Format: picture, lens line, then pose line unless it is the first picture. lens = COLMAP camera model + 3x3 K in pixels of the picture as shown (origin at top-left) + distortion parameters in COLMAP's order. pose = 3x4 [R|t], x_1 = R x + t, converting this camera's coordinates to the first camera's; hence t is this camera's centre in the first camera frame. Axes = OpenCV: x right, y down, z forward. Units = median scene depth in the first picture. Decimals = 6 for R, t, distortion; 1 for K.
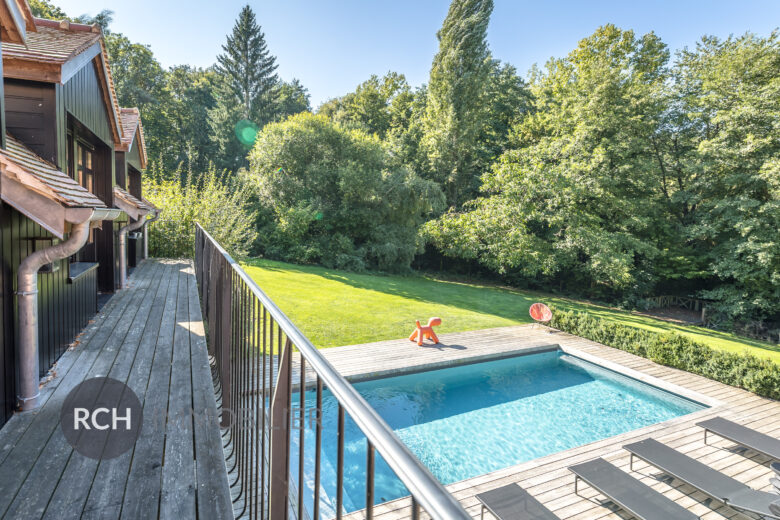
lens RADIAL K [[444.8, 0, 390.0], [0, 444.8, 260.0], [0, 0, 1]] dist [-0.002811, -0.000459]
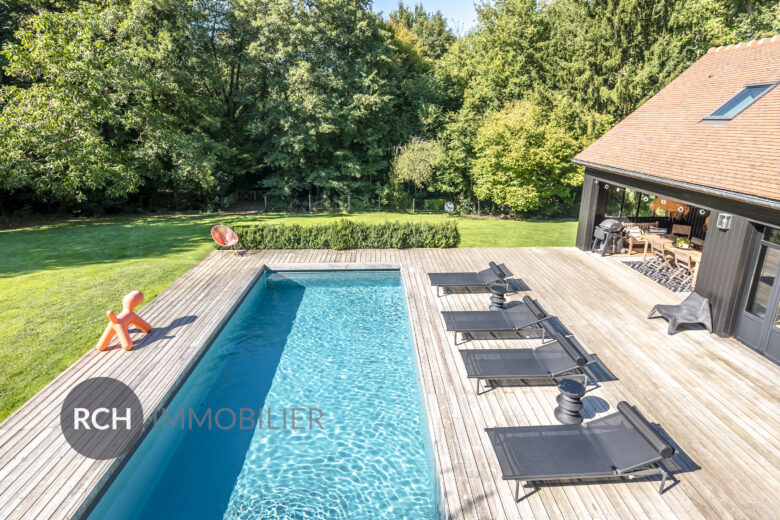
lens RADIAL K [[397.7, 0, 391.9], [0, 397.7, 228.9], [0, 0, 1]] dist [0.002331, 0.001644]
pose [[0.387253, -0.261604, 0.884080, -0.129141], [0.110221, 0.965159, 0.237316, -0.023578], [-0.915361, 0.005543, 0.402596, 0.303862]]
